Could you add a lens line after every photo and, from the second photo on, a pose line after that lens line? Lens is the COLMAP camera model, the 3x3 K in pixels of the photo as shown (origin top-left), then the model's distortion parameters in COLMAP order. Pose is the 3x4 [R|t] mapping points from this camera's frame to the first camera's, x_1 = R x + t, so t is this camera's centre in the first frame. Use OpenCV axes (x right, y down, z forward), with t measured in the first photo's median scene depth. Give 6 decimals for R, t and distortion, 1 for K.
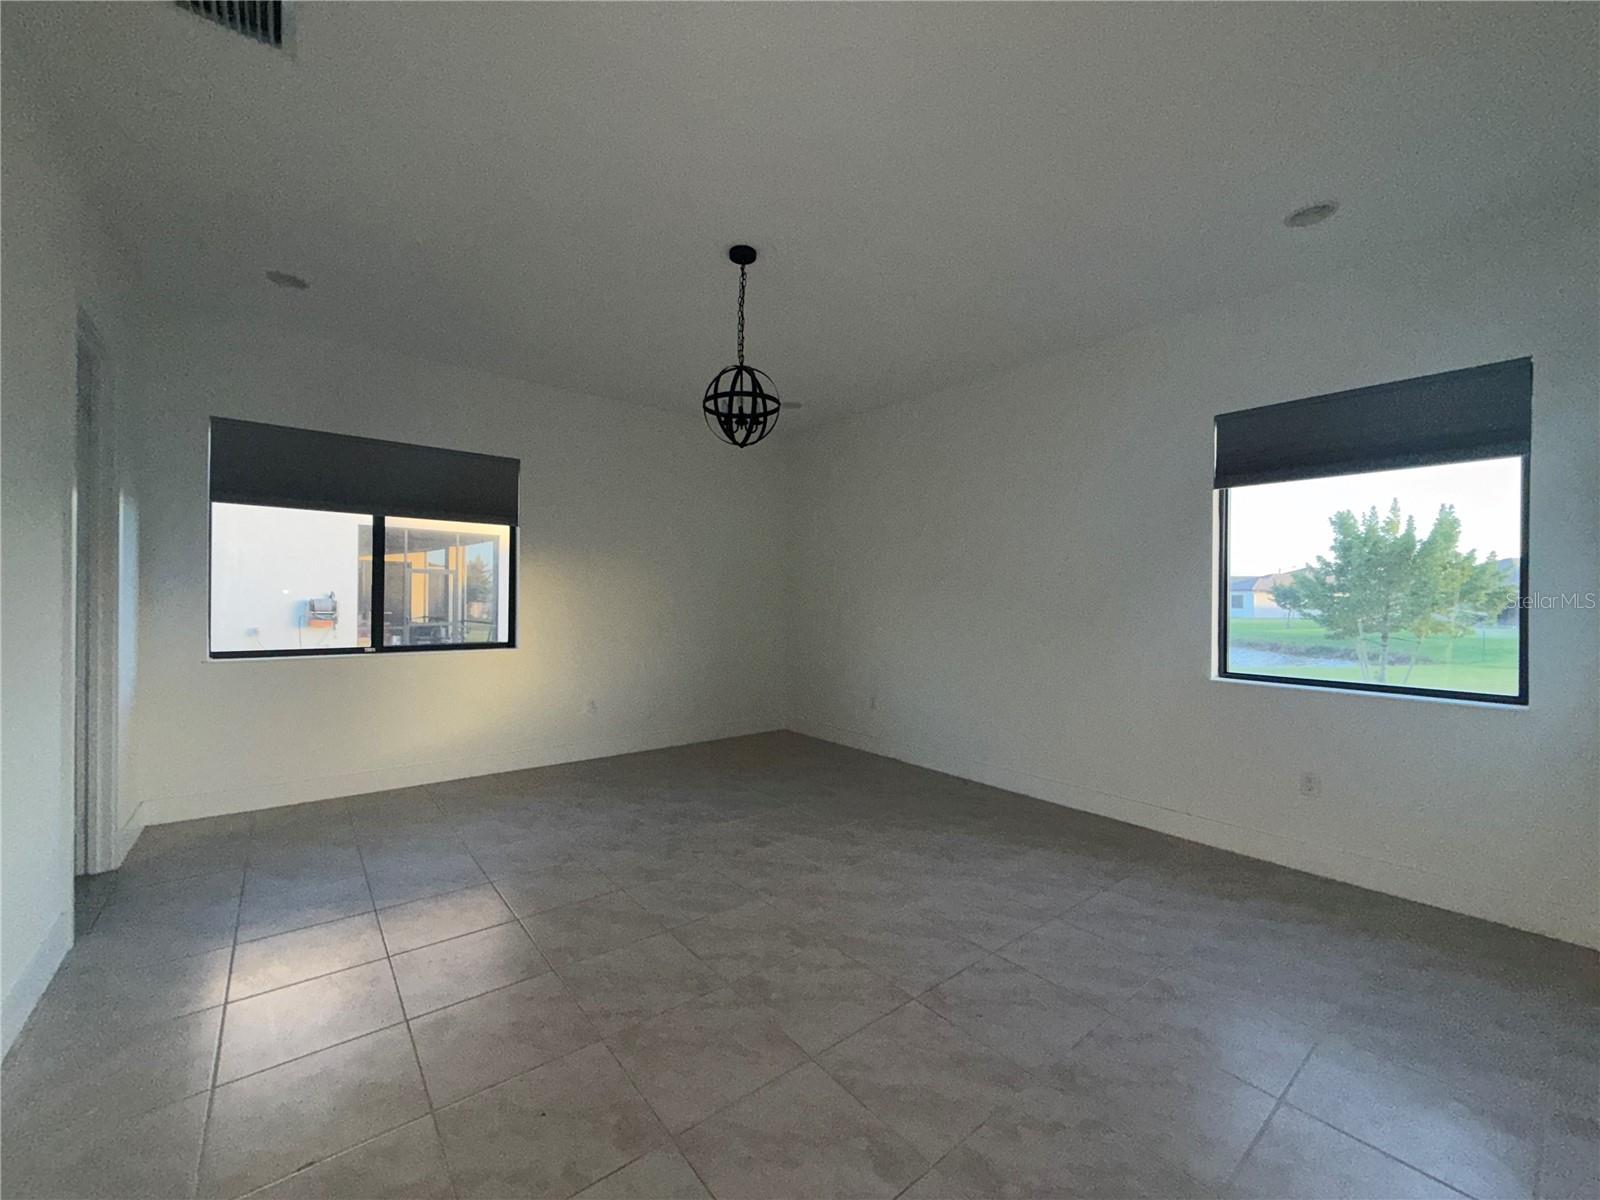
lens RADIAL K [[639.1, 0, 801.0], [0, 639.1, 599.5], [0, 0, 1]] dist [0.002937, 0.000163]
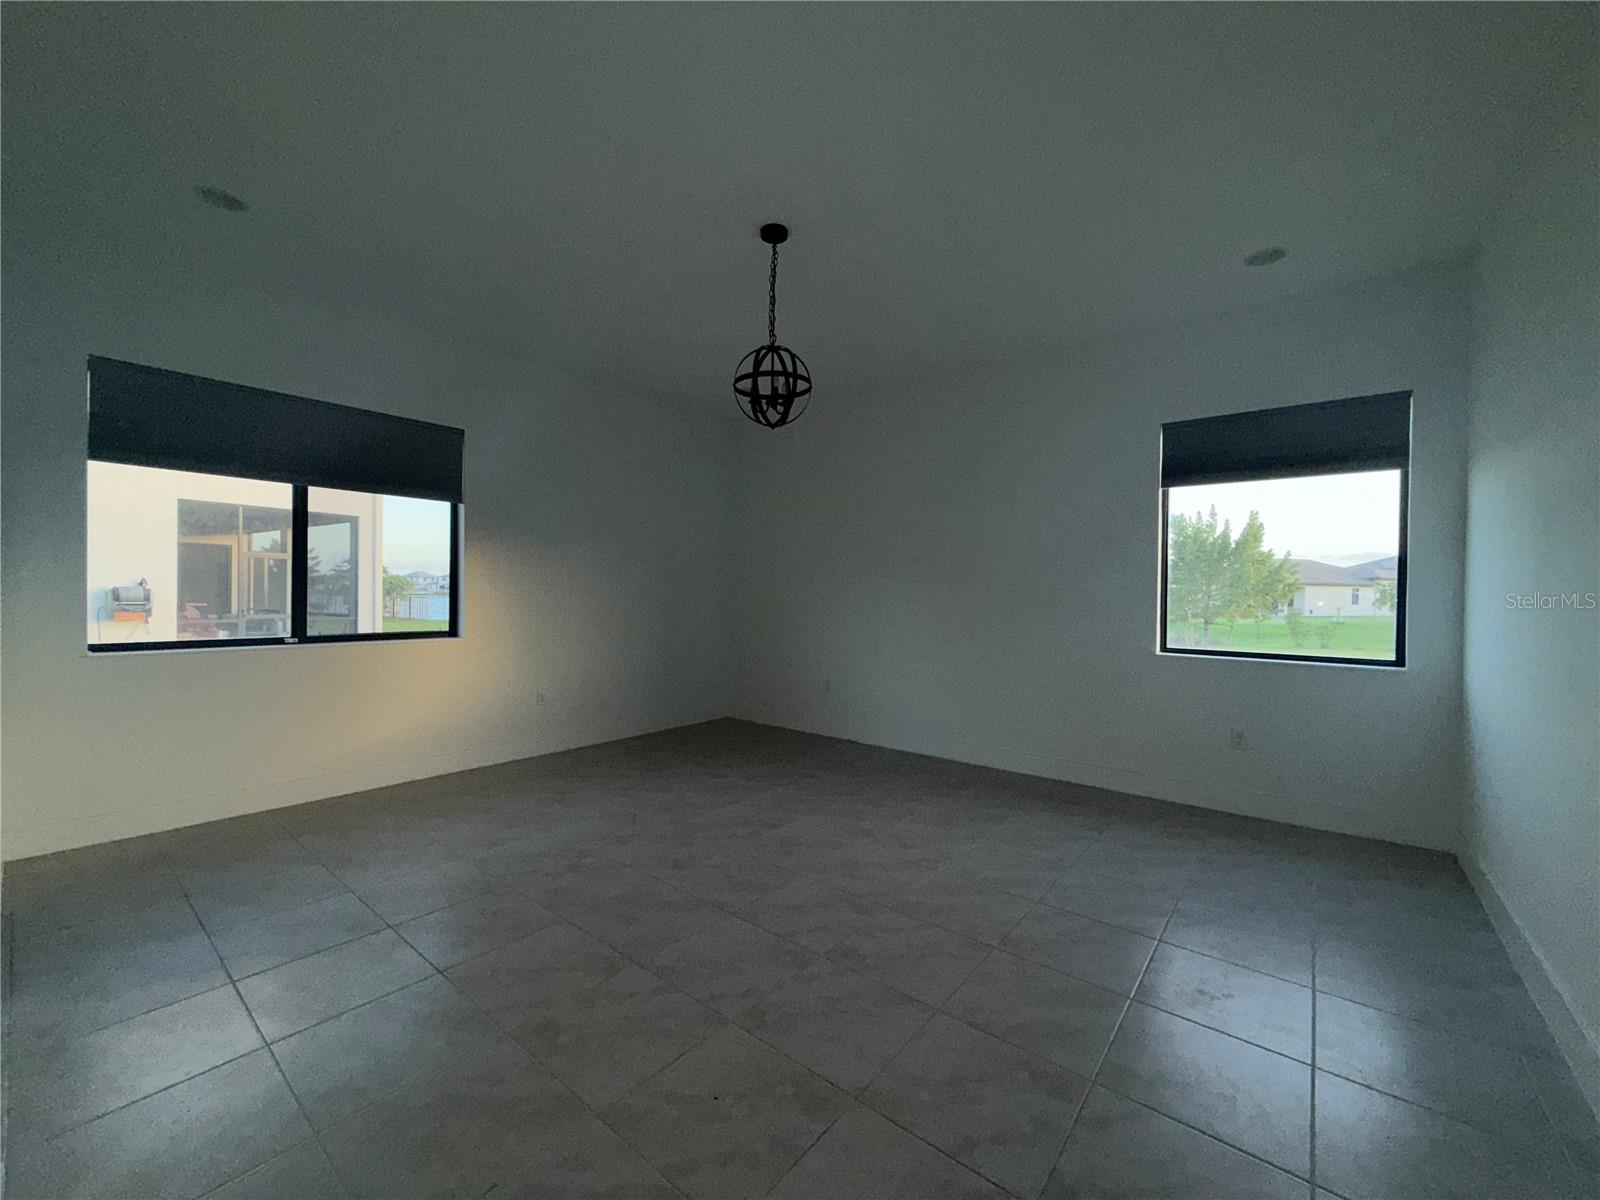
lens RADIAL K [[639.1, 0, 802.5], [0, 639.1, 598.8], [0, 0, 1]] dist [0.002937, 0.000163]
pose [[0.977849, -0.000494, 0.209311, -0.199200], [-0.001815, 0.999940, 0.010836, 0.013122], [-0.209303, -0.010976, 0.977789, 0.011008]]
